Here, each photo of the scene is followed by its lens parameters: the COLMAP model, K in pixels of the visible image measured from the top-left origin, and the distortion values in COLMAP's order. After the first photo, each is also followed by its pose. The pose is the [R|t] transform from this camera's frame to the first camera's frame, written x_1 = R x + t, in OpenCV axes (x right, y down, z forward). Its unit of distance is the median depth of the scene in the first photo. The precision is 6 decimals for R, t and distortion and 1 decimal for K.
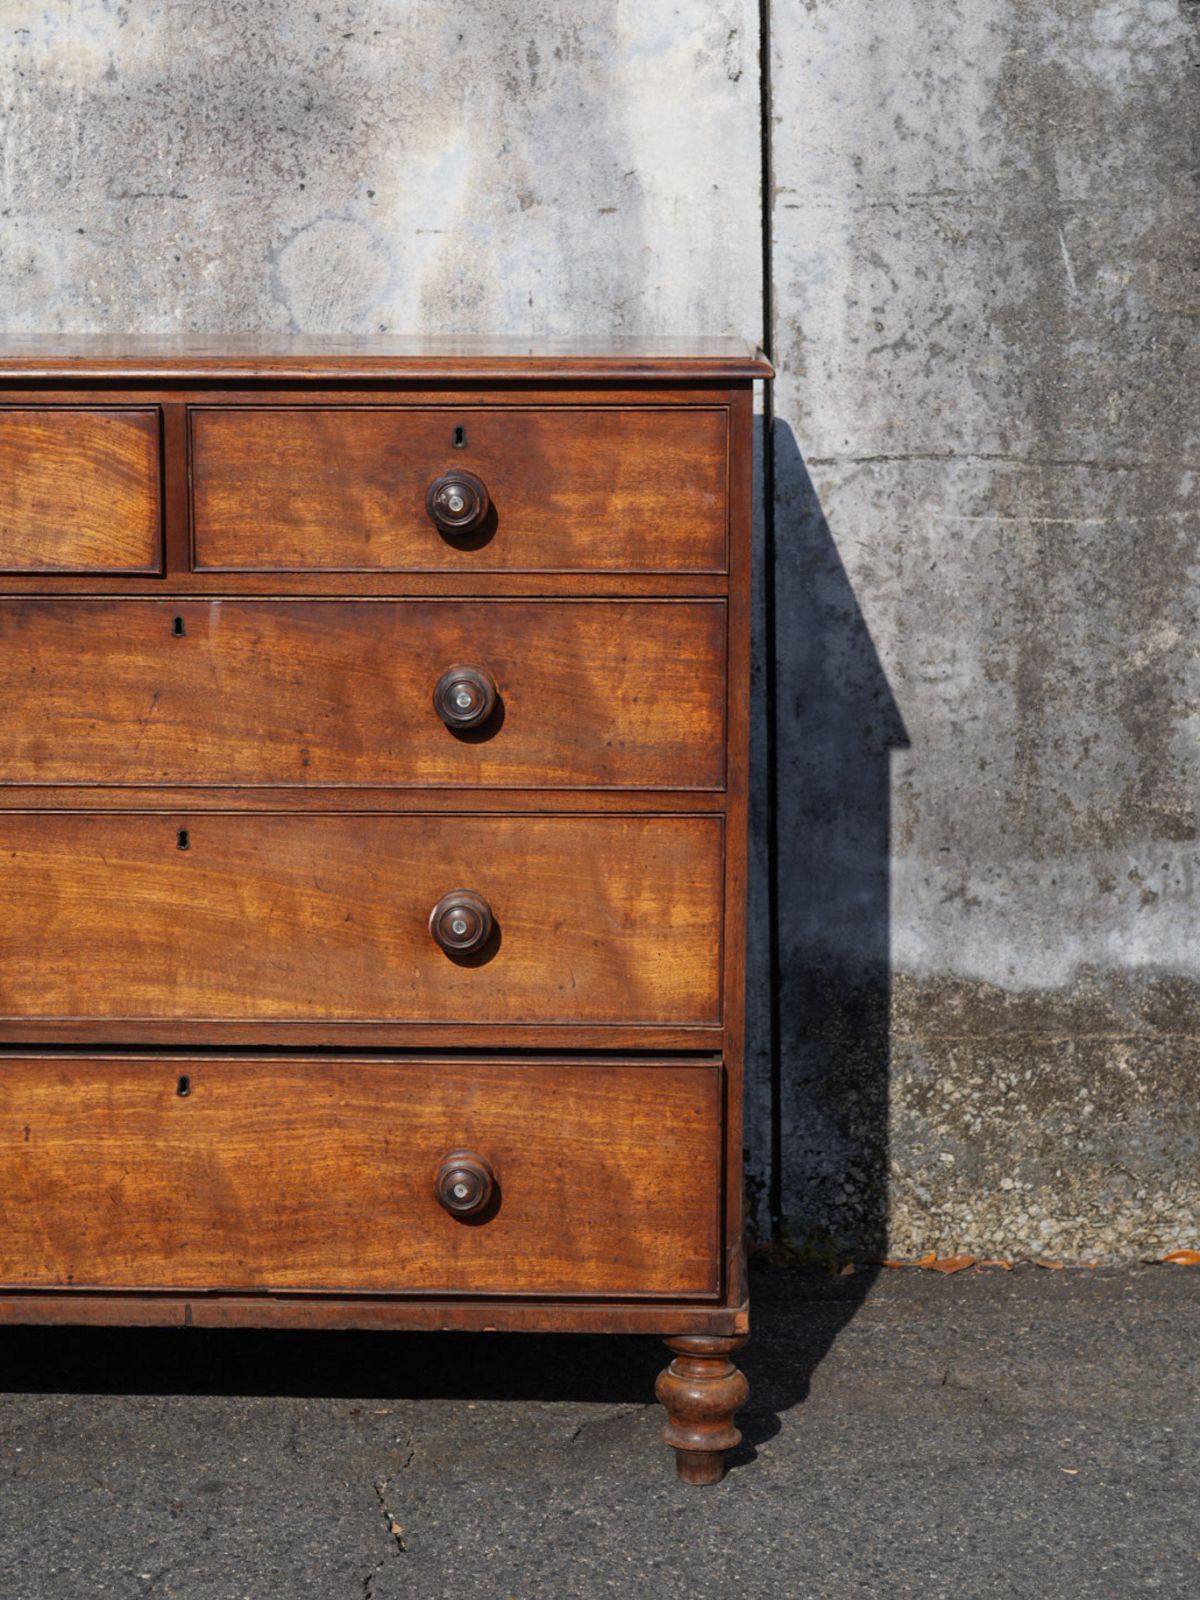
lens RADIAL K [[3270.5, 0, 607.0], [0, 3270.5, 806.9], [0, 0, 1]] dist [-0.003457, 0.000000]
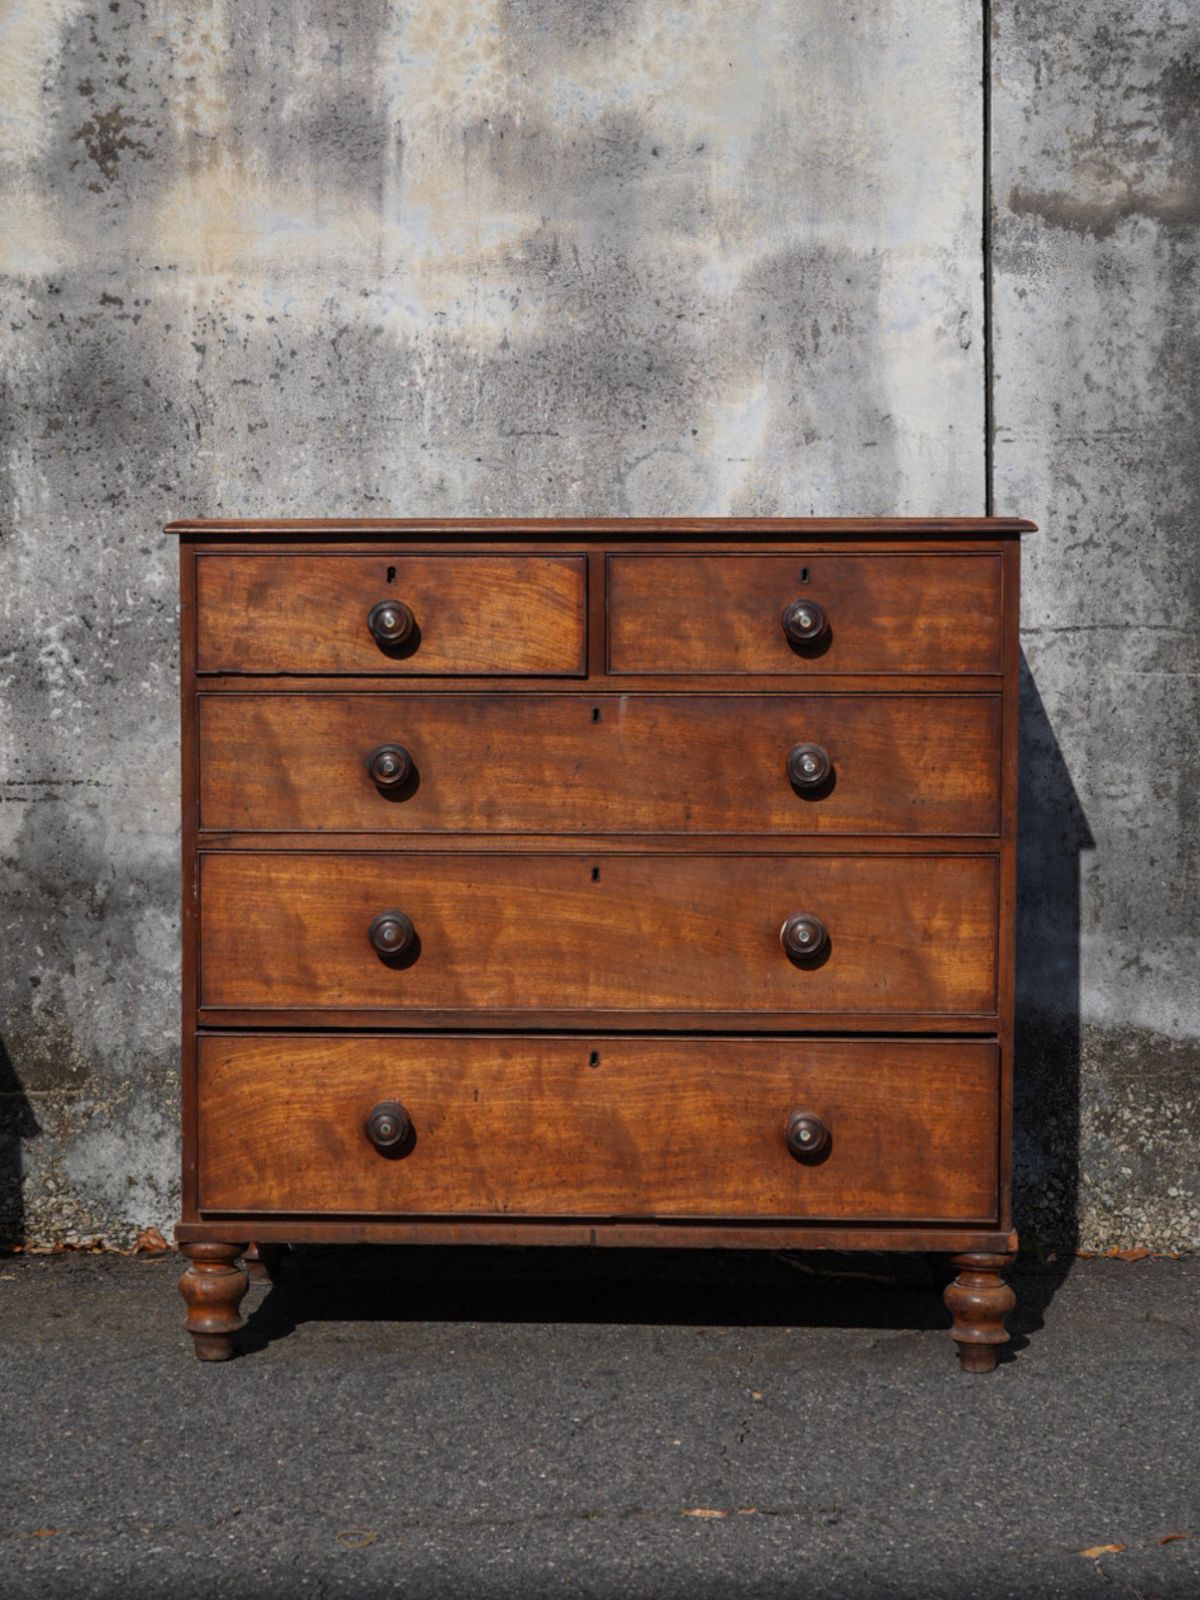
lens RADIAL K [[2817.4, 0, 591.4], [0, 2817.4, 793.2], [0, 0, 1]] dist [0.013773, 0.000000]
pose [[0.999930, 0.000442, -0.011822, -0.114821], [-0.001860, 0.992750, -0.120180, 0.113633], [0.011683, 0.120193, 0.992682, -0.154173]]
